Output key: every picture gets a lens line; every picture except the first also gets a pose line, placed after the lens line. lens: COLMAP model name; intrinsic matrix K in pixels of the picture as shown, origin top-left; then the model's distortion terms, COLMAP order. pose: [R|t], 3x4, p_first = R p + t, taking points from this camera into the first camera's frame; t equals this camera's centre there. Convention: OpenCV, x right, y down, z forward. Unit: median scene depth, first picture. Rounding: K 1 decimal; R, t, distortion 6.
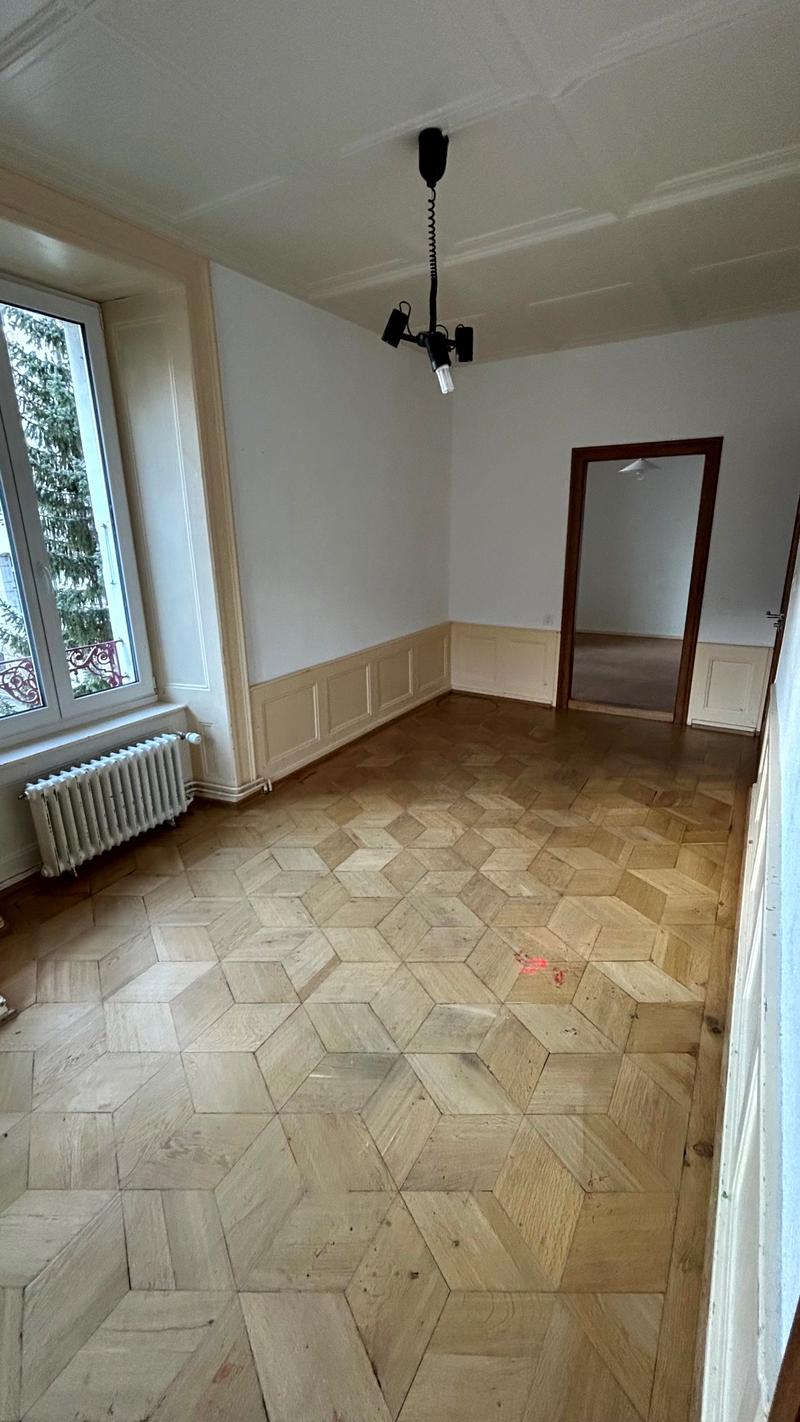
lens RADIAL K [[576.4, 0, 409.7], [0, 576.4, 689.4], [0, 0, 1]] dist [0.000277, 0.000033]
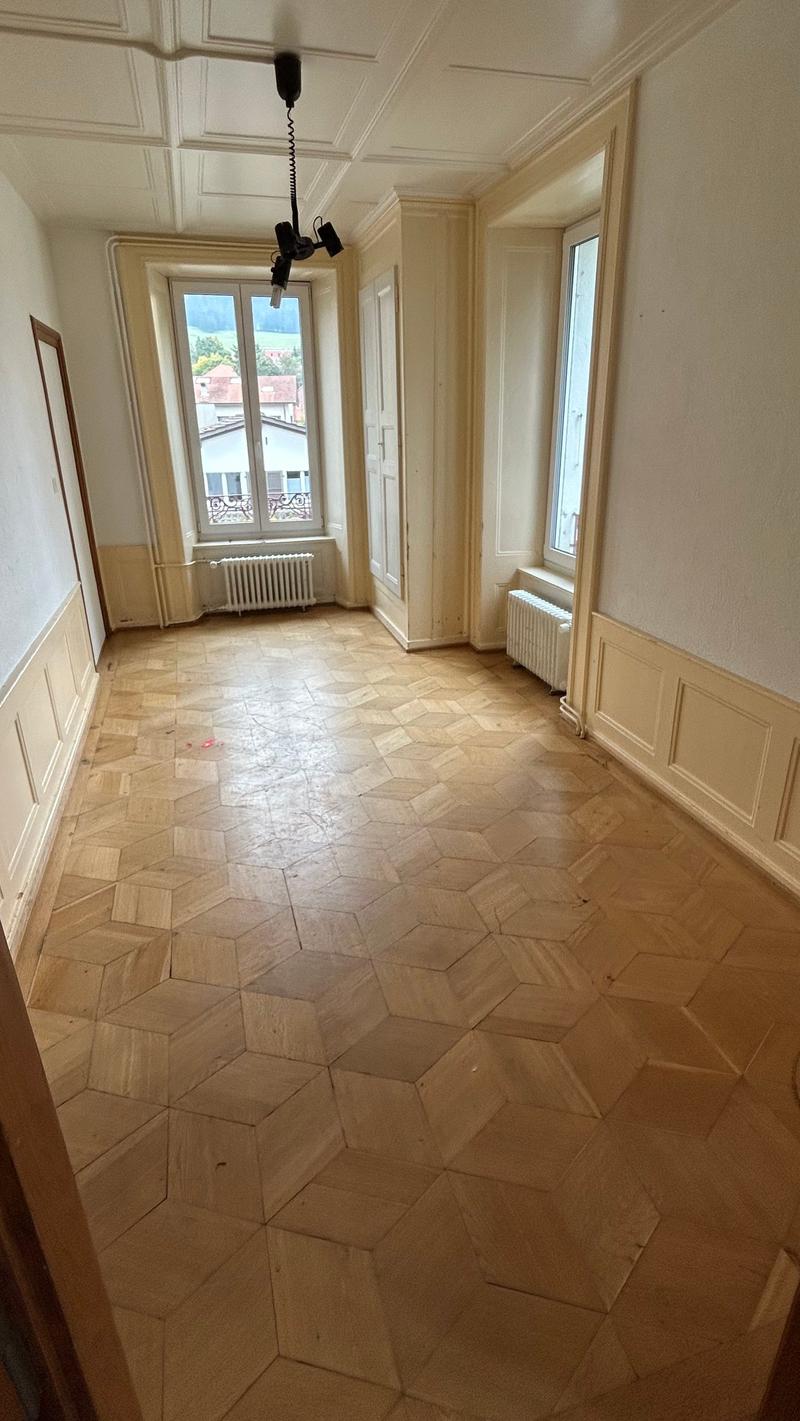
lens RADIAL K [[720.1, 0, 400.0], [0, 720.1, 710.5], [0, 0, 1]] dist [-0.003291, -0.001464]
pose [[-0.686603, 0.296949, -0.663625, 0.876027], [-0.181639, 0.813776, 0.552065, -0.544186], [0.703977, 0.499589, -0.504804, 1.843876]]
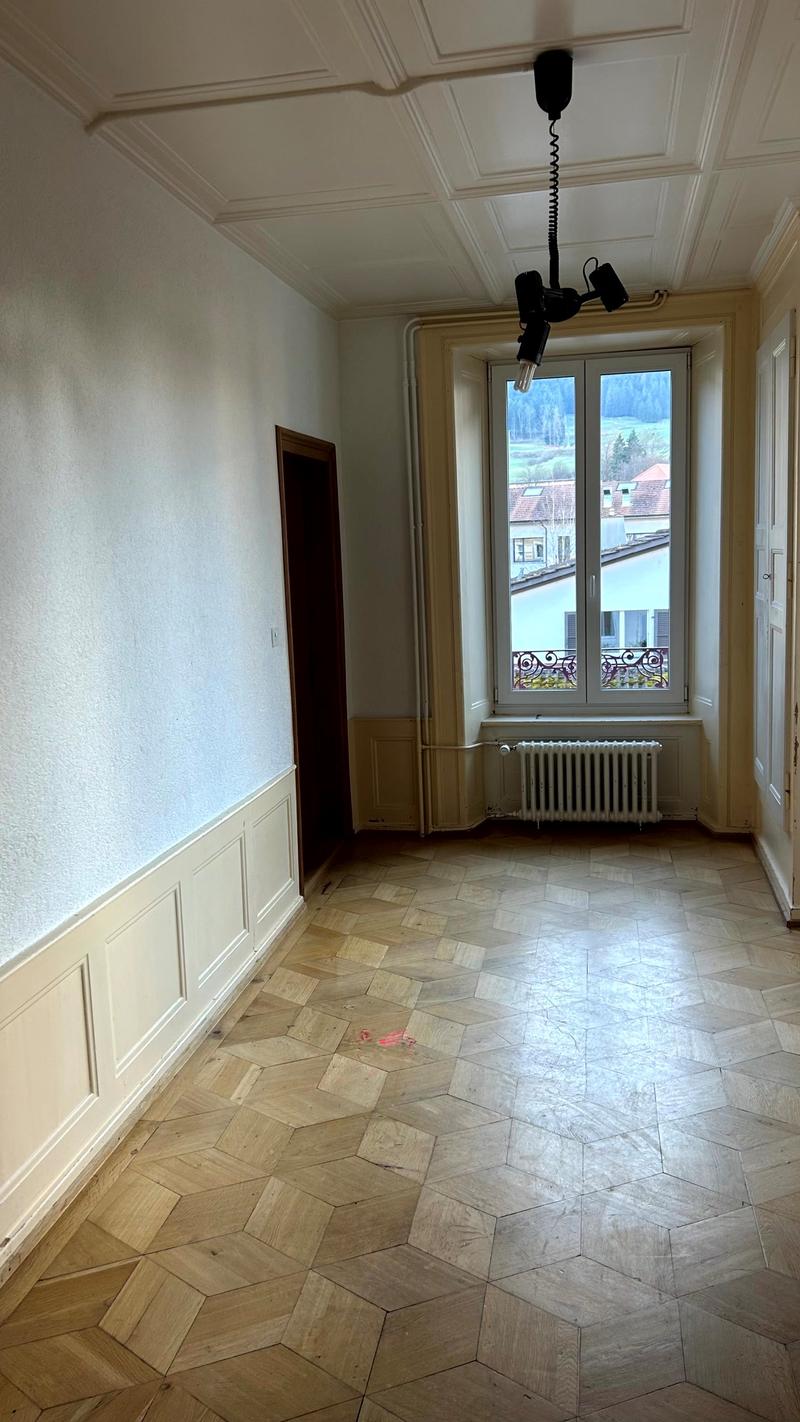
lens RADIAL K [[1076.0, 0, 400.0], [0, 1076.0, 711.0], [0, 0, 1]] dist [0.059644, -0.094864]
pose [[-0.937518, 0.102477, -0.332504, 0.596195], [-0.046429, 0.910250, 0.411448, -0.554509], [0.344825, 0.401178, -0.848618, 1.867121]]
